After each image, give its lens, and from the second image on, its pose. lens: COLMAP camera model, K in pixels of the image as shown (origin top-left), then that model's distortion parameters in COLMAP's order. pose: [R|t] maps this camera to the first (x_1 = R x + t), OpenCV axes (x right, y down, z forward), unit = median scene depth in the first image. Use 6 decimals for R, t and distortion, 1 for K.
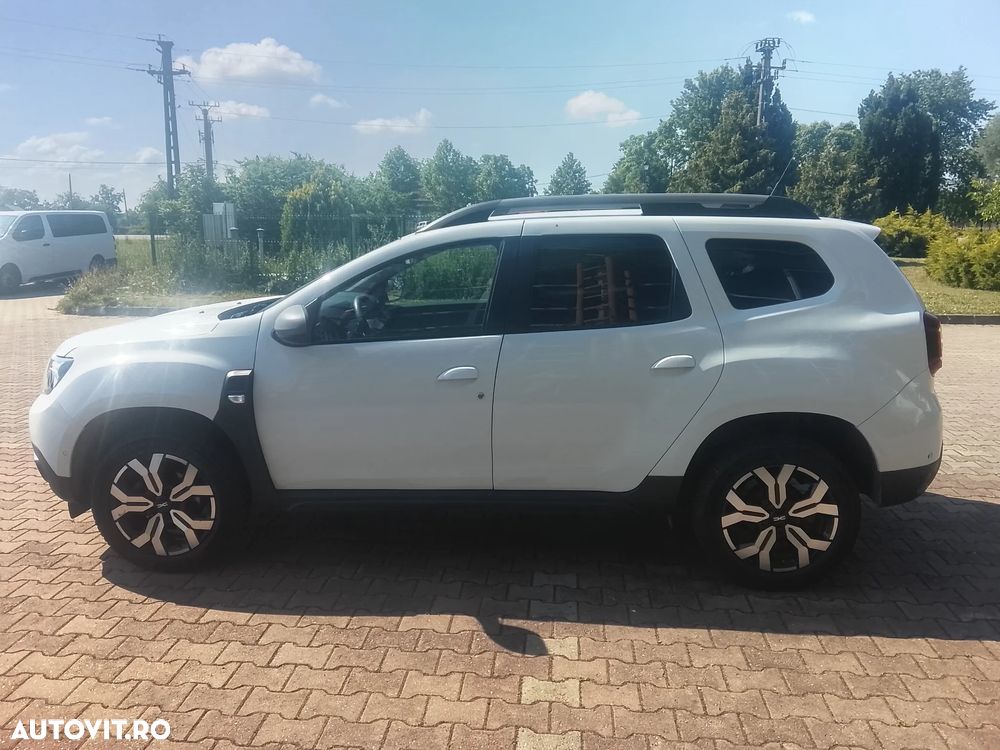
lens RADIAL K [[835.3, 0, 519.1], [0, 835.3, 395.0], [0, 0, 1]] dist [0.100602, -0.170974]
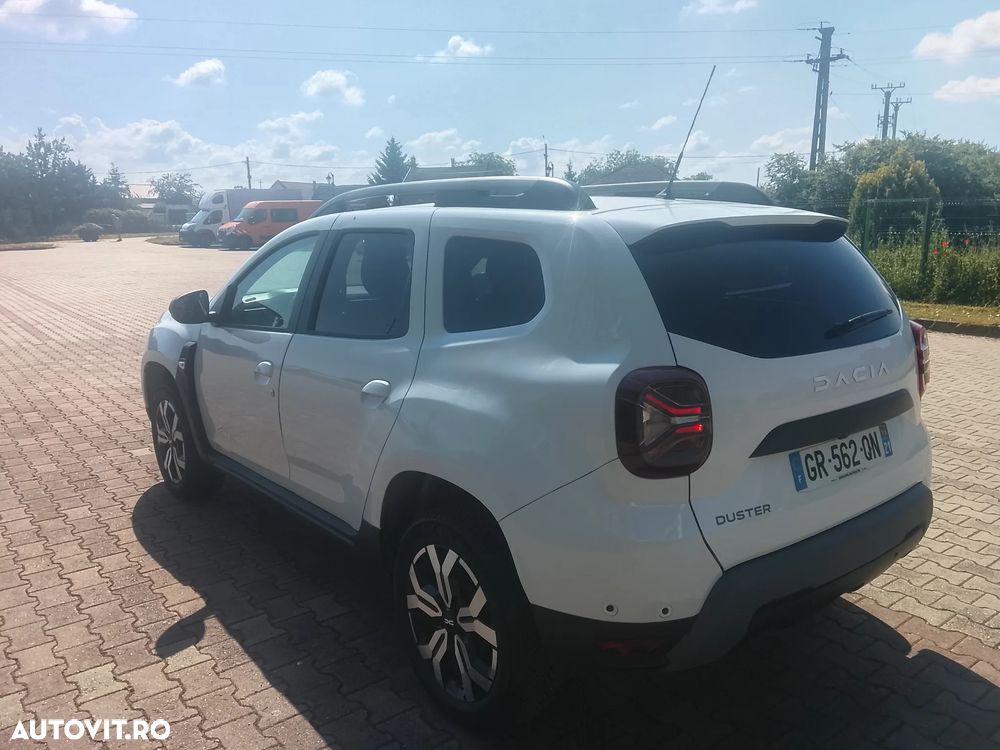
lens RADIAL K [[835.3, 0, 519.1], [0, 835.3, 395.0], [0, 0, 1]] dist [0.100602, -0.170974]
pose [[0.650954, 0.151720, -0.743801, 0.858397], [-0.141444, 0.986906, 0.077520, -0.111497], [0.745823, 0.054744, 0.663891, 0.552780]]
